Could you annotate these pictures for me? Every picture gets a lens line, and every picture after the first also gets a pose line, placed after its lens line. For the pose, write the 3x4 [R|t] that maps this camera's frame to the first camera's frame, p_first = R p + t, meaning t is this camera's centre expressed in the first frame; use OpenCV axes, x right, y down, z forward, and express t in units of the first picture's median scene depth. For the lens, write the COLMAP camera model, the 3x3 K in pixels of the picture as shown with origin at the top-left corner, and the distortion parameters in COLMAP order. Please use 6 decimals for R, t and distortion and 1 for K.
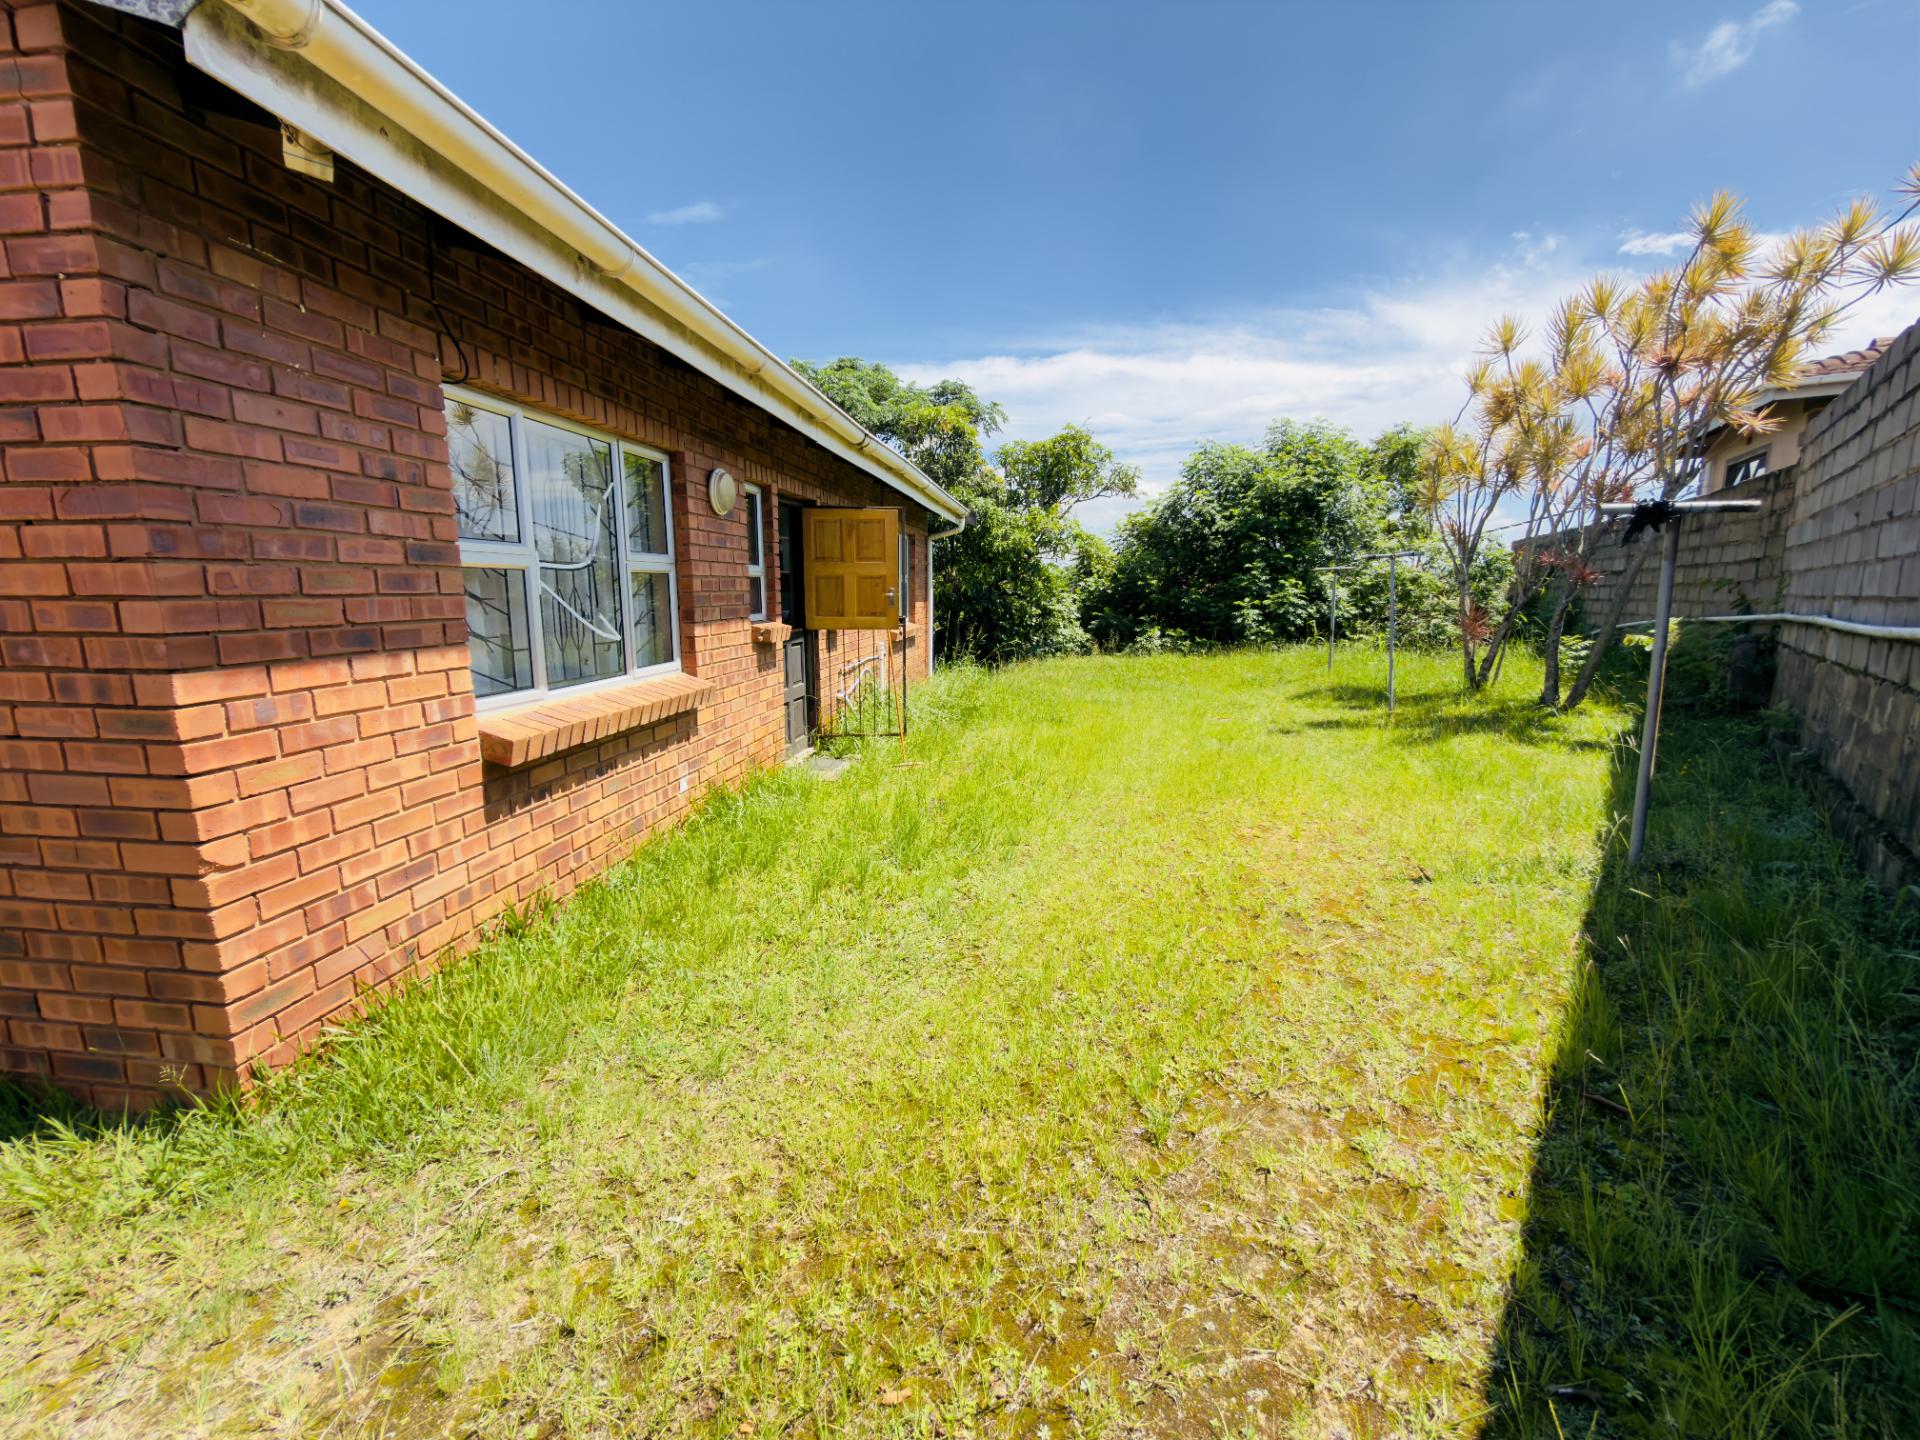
lens RADIAL K [[753.8, 0, 953.2], [0, 753.8, 719.6], [0, 0, 1]] dist [0.000463, -0.000343]
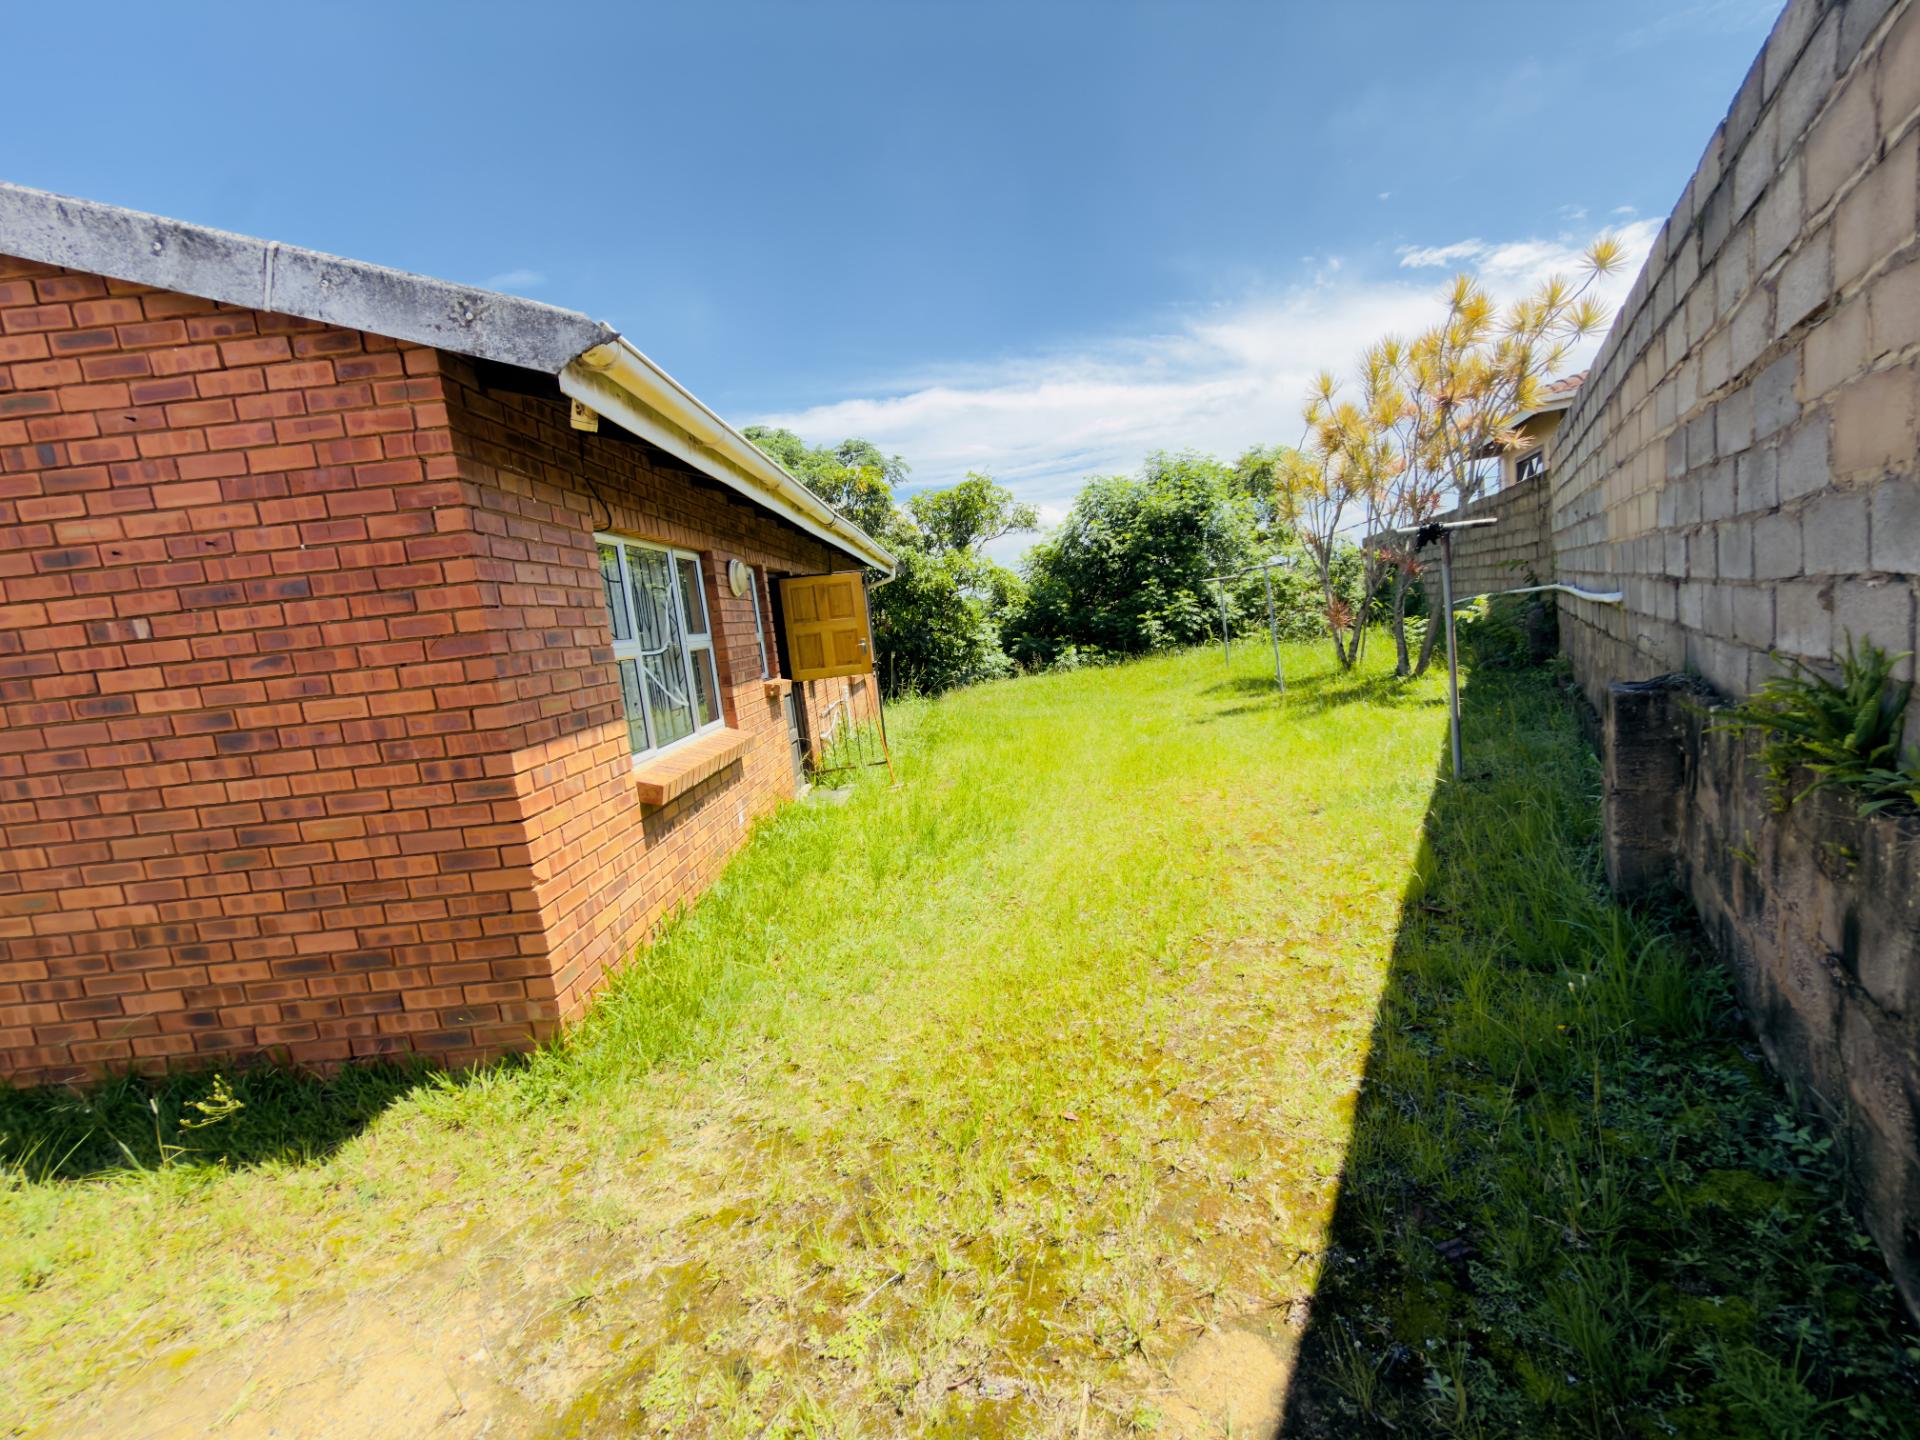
lens RADIAL K [[750.3, 0, 946.5], [0, 750.3, 710.3], [0, 0, 1]] dist [-0.000113, 0.000095]
pose [[0.987870, -0.117250, 0.101809, -0.085872], [0.122897, 0.991104, -0.051071, 0.010683], [-0.094915, 0.062963, 0.993492, -0.160868]]
